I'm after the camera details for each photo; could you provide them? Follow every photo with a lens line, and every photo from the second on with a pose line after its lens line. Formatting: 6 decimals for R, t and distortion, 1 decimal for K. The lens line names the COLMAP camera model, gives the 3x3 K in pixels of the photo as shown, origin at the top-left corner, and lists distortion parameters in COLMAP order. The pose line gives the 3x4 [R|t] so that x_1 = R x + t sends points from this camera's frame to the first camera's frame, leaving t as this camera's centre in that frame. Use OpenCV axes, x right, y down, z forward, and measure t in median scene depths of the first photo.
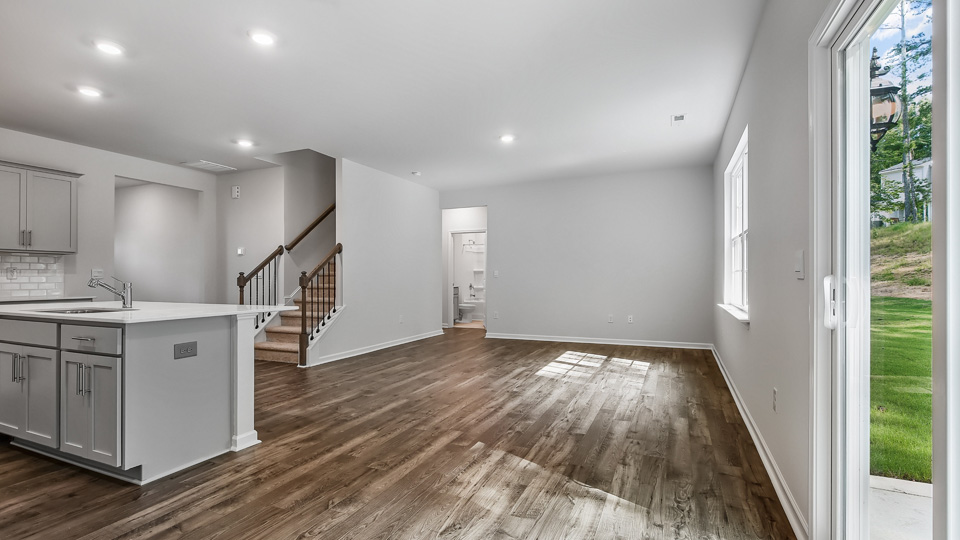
lens RADIAL K [[442.1, 0, 477.6], [0, 442.1, 273.7], [0, 0, 1]] dist [0.002831, 0.001274]
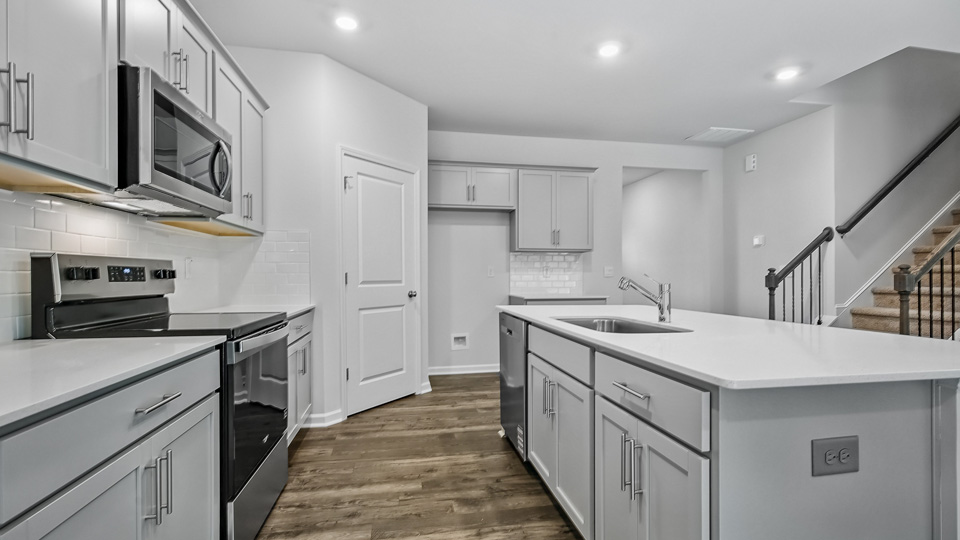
lens RADIAL K [[442.1, 0, 479.5], [0, 442.1, 277.1], [0, 0, 1]] dist [0.002831, 0.001274]
pose [[0.568715, 0.002347, -0.822531, -0.269411], [0.007164, 0.999944, 0.007806, 0.002434], [0.822503, -0.010332, 0.568667, 0.266540]]
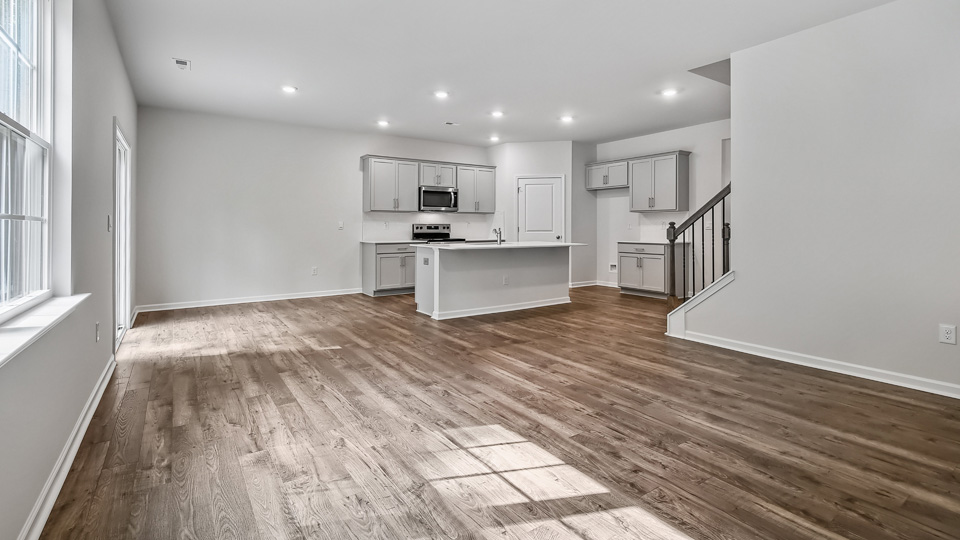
lens RADIAL K [[442.1, 0, 479.9], [0, 442.1, 228.9], [0, 0, 1]] dist [0.002831, 0.001274]
pose [[-0.520124, 0.004291, -0.854080, 0.576141], [0.006921, 0.999976, 0.000810, 0.004950], [0.854063, -0.005490, -0.520141, 1.253715]]
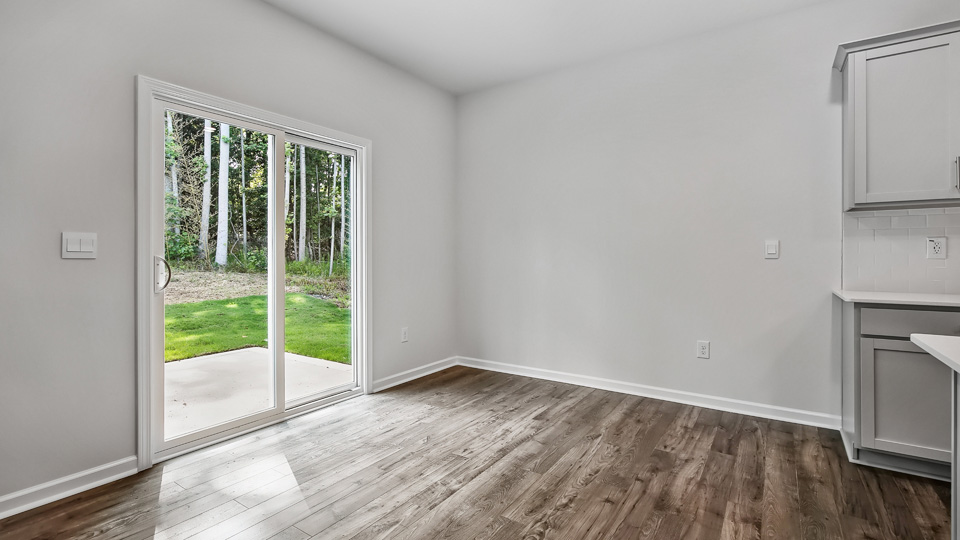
lens RADIAL K [[439.3, 0, 484.0], [0, 439.3, 255.8], [0, 0, 1]] dist [-0.002741, 0.001377]
pose [[-0.985517, 0.003137, 0.169547, -0.166837], [0.001612, 0.999957, -0.009134, 0.004835], [-0.169569, -0.008728, -0.985480, 0.740493]]
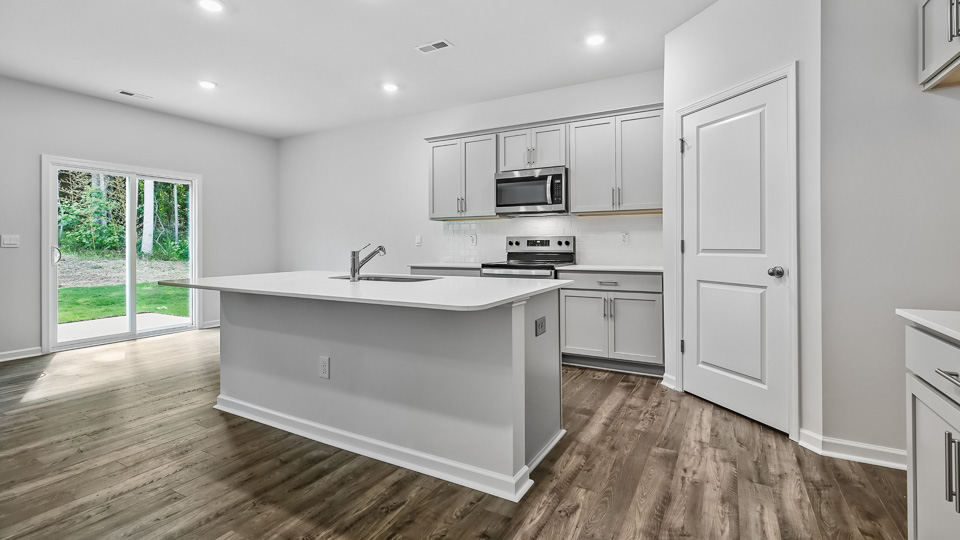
lens RADIAL K [[439.3, 0, 483.4], [0, 439.3, 240.7], [0, 0, 1]] dist [-0.002741, 0.001377]
pose [[-0.996347, 0.008033, 0.085018, -0.720620], [0.006770, 0.999863, -0.015130, 0.008998], [-0.085127, -0.014500, -0.996265, 1.176926]]
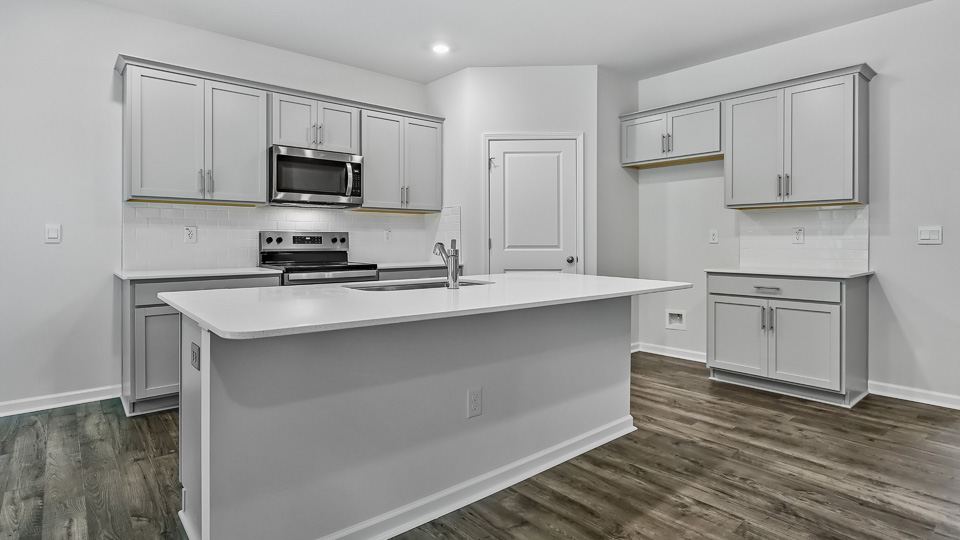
lens RADIAL K [[493.5, 0, 477.5], [0, 493.5, 242.7], [0, 0, 1]] dist [-0.005860, 0.001257]
pose [[-0.430457, 0.003979, -0.902602, -0.105255], [0.006410, 0.999979, 0.001352, 0.006268], [0.902588, -0.005204, -0.430473, 0.874449]]
